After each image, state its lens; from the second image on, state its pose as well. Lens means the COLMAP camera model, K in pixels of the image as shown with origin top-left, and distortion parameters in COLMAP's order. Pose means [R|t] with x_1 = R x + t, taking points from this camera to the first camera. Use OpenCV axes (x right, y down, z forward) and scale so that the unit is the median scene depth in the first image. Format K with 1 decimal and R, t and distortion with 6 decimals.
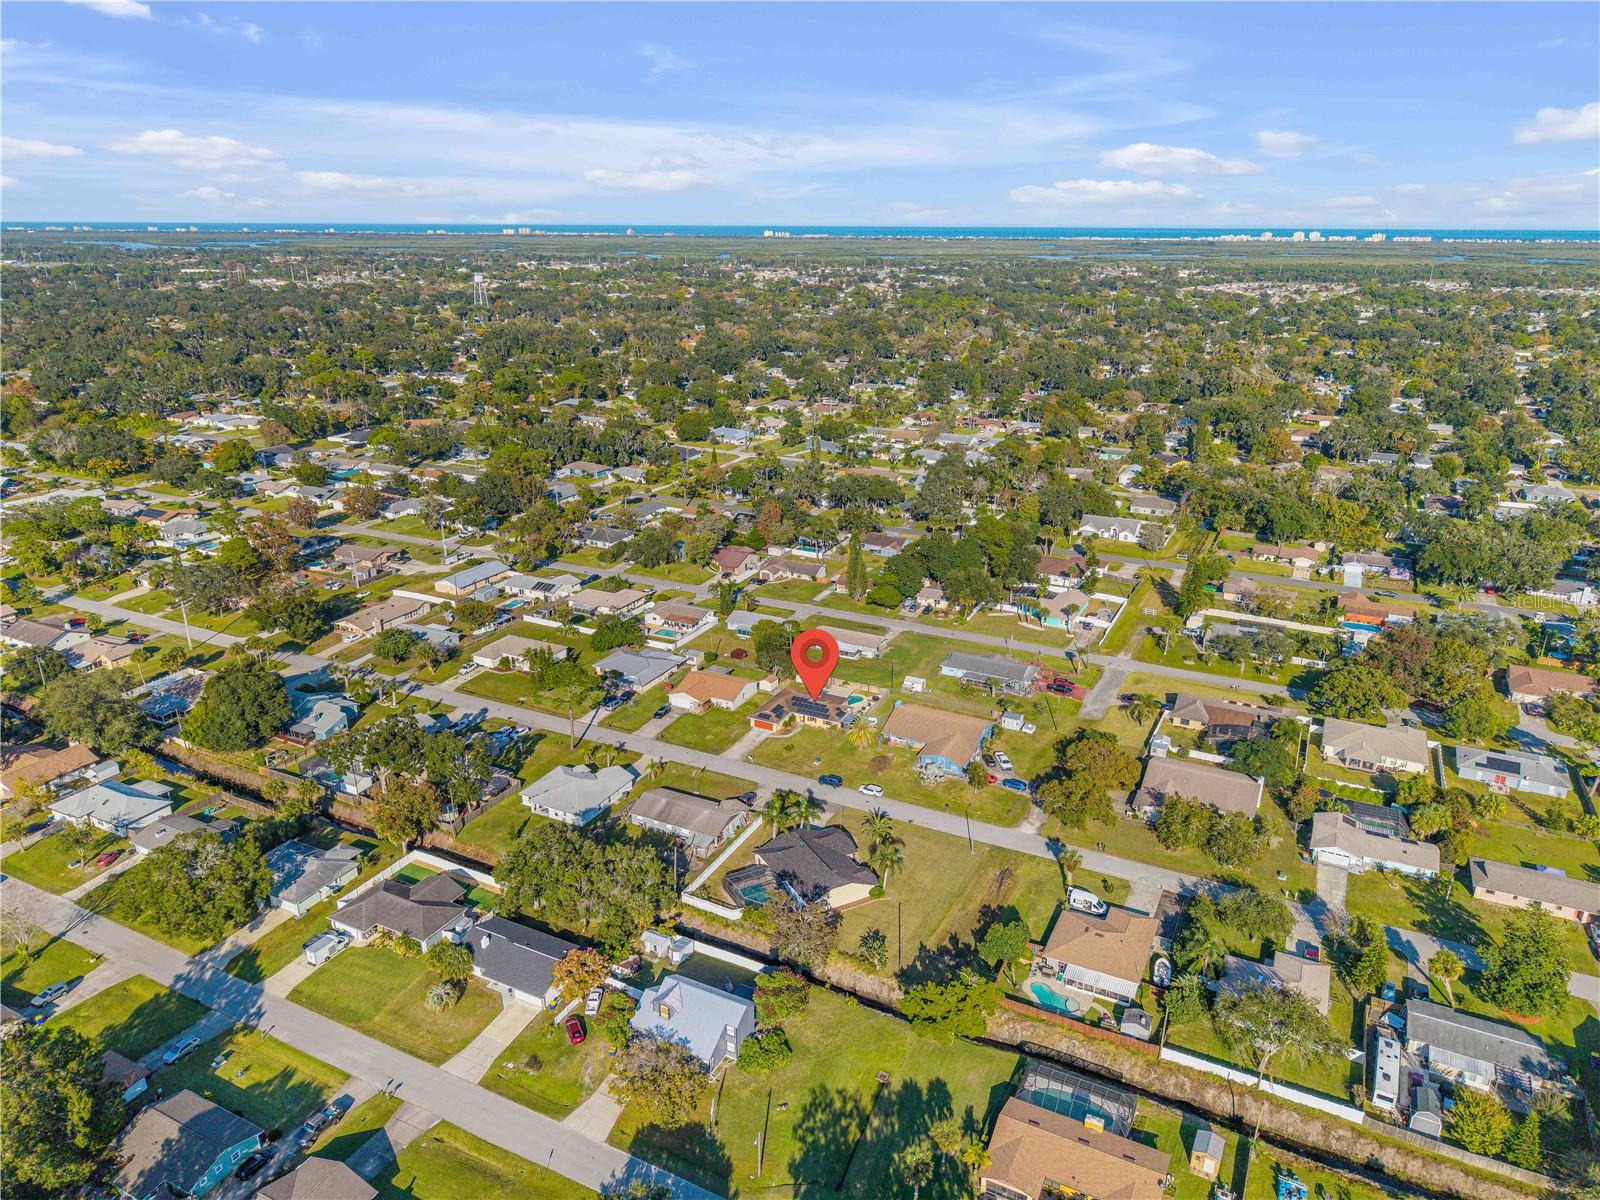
lens RADIAL K [[1075.0, 0, 800.0], [0, 1075.0, 600.0], [0, 0, 1]] dist [0.035185, -0.045314]
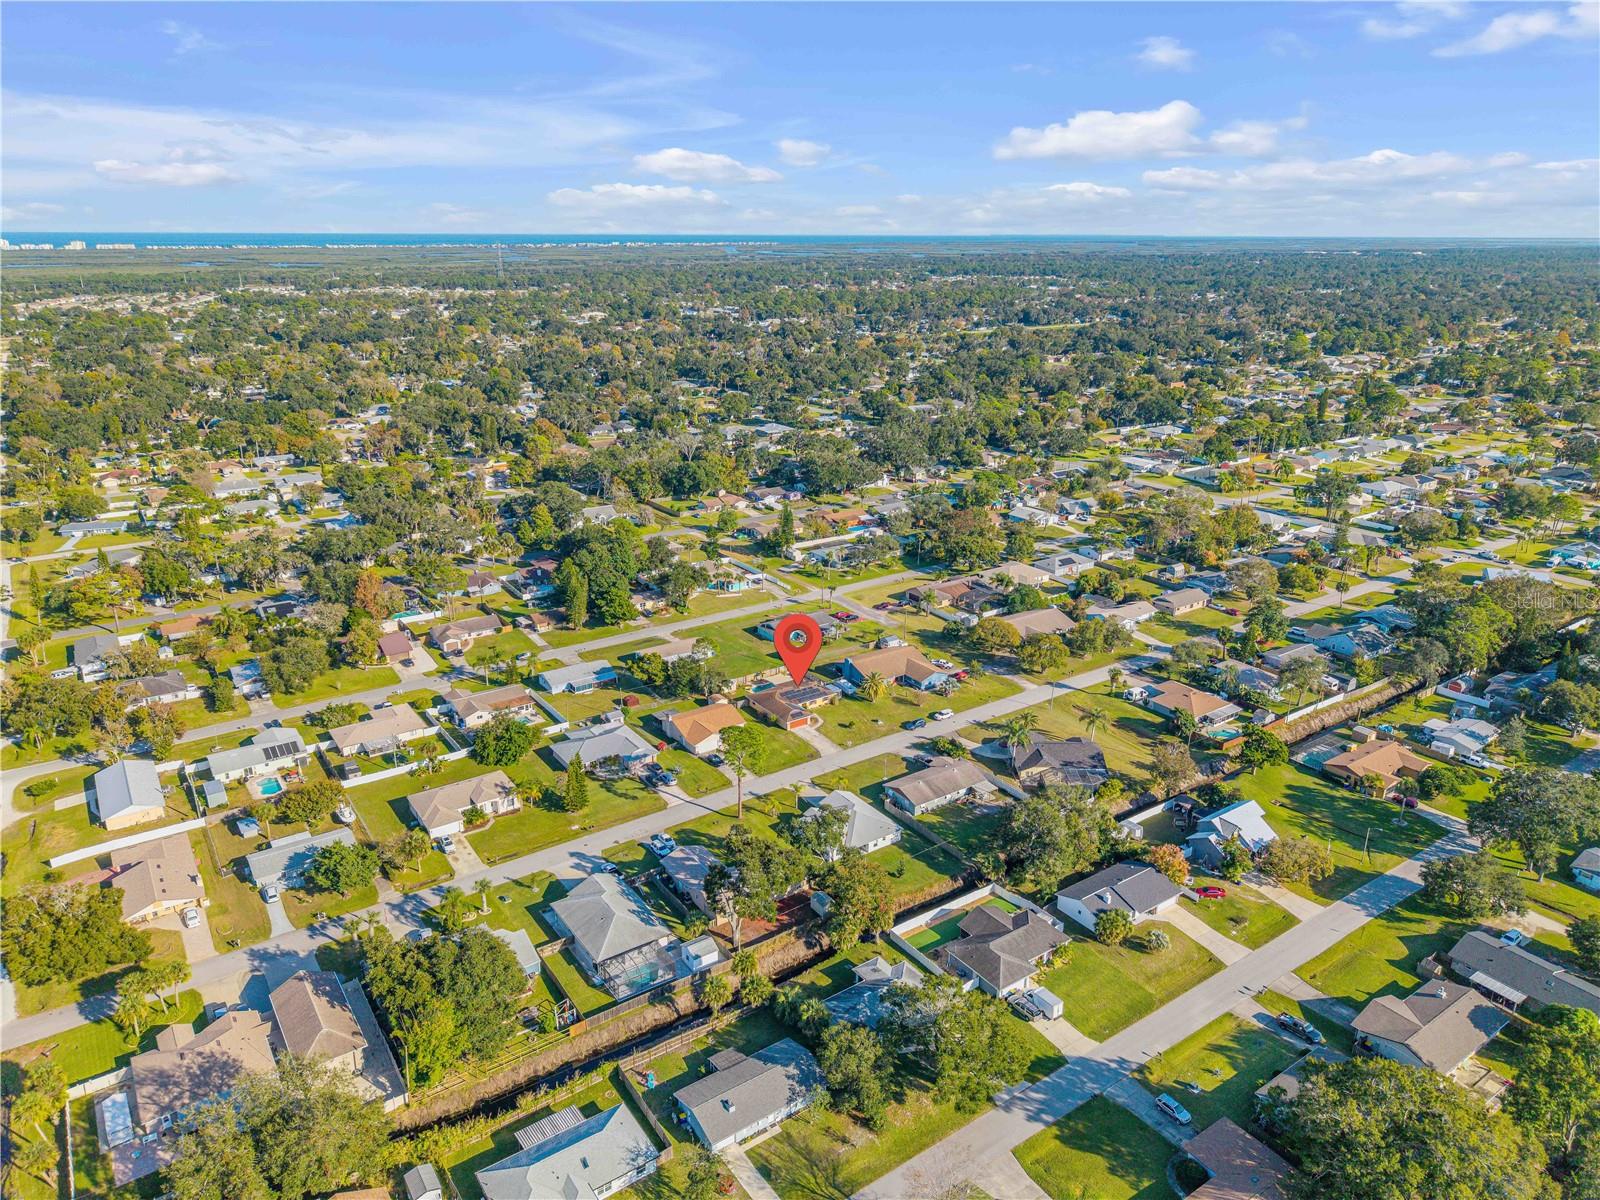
lens RADIAL K [[1044.4, 0, 779.4], [0, 1044.4, 661.9], [0, 0, 1]] dist [0.035805, -0.045133]
pose [[0.480149, -0.336030, 0.810272, -0.850328], [0.290537, 0.932499, 0.214553, -0.164593], [-0.827675, 0.132397, 0.545367, 0.448599]]
